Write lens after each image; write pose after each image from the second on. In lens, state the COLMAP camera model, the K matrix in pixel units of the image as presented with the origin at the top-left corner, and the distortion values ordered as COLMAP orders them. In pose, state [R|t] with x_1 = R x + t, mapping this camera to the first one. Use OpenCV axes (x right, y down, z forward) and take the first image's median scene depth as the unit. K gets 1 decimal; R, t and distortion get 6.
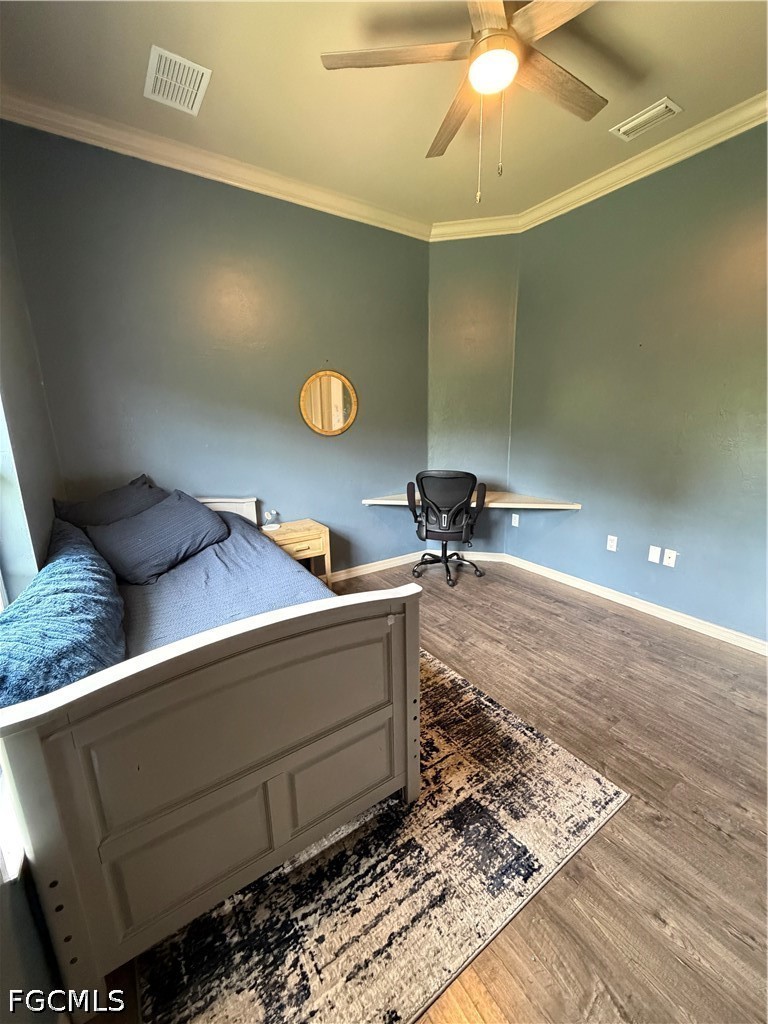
lens RADIAL K [[409.2, 0, 384.0], [0, 409.2, 512.0], [0, 0, 1]] dist [-0.000219, -0.000079]
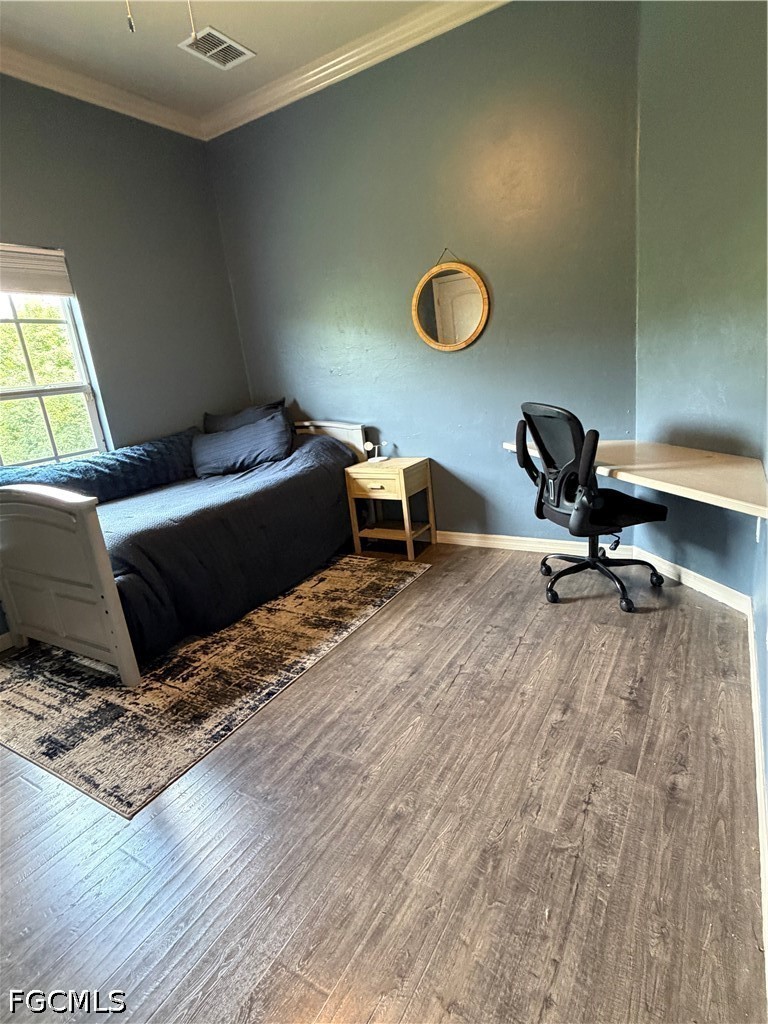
lens RADIAL K [[538.2, 0, 384.0], [0, 538.2, 512.0], [0, 0, 1]] dist [0.001435, 0.000572]
pose [[0.411927, 0.212055, -0.886199, 1.173417], [-0.106245, 0.977088, 0.184418, -0.102265], [0.905002, 0.018188, 0.425019, 0.720333]]
